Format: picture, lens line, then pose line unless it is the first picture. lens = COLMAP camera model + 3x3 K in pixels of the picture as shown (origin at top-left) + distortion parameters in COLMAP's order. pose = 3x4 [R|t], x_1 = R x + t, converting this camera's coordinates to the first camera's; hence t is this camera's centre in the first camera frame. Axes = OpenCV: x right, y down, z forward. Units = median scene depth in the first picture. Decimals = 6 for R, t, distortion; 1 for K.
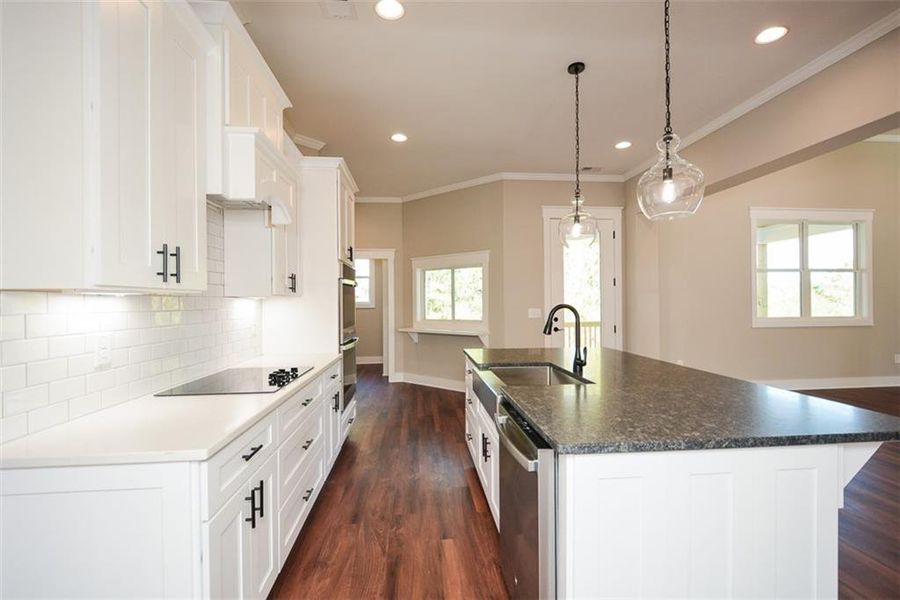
lens RADIAL K [[395.7, 0, 450.8], [0, 395.7, 301.1], [0, 0, 1]] dist [-0.000495, -0.002006]
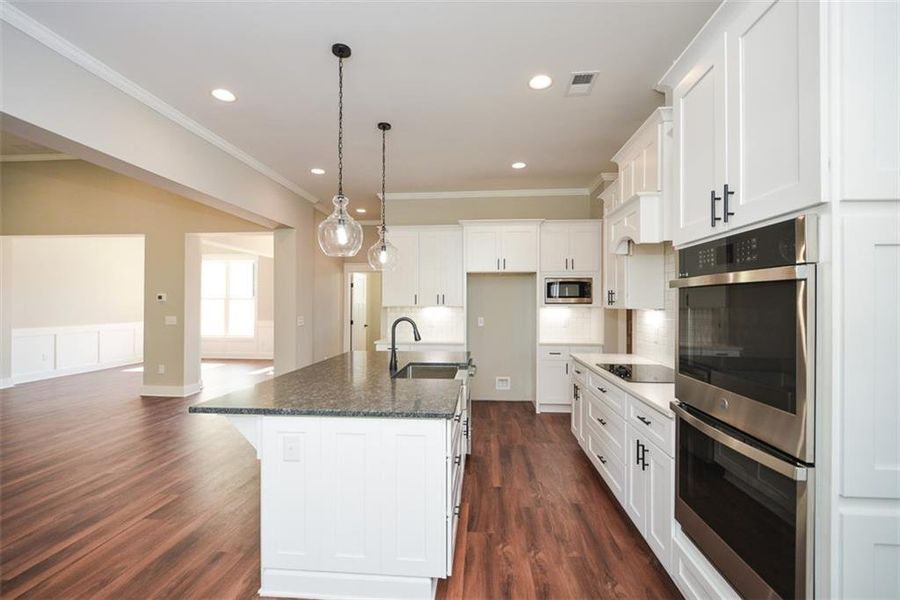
lens RADIAL K [[395.7, 0, 442.9], [0, 395.7, 294.2], [0, 0, 1]] dist [-0.000495, -0.002006]
pose [[-0.982570, 0.009303, 0.185660, -0.079030], [0.006779, 0.999876, -0.014220, -0.049712], [-0.185769, -0.012714, -0.982511, 2.210263]]
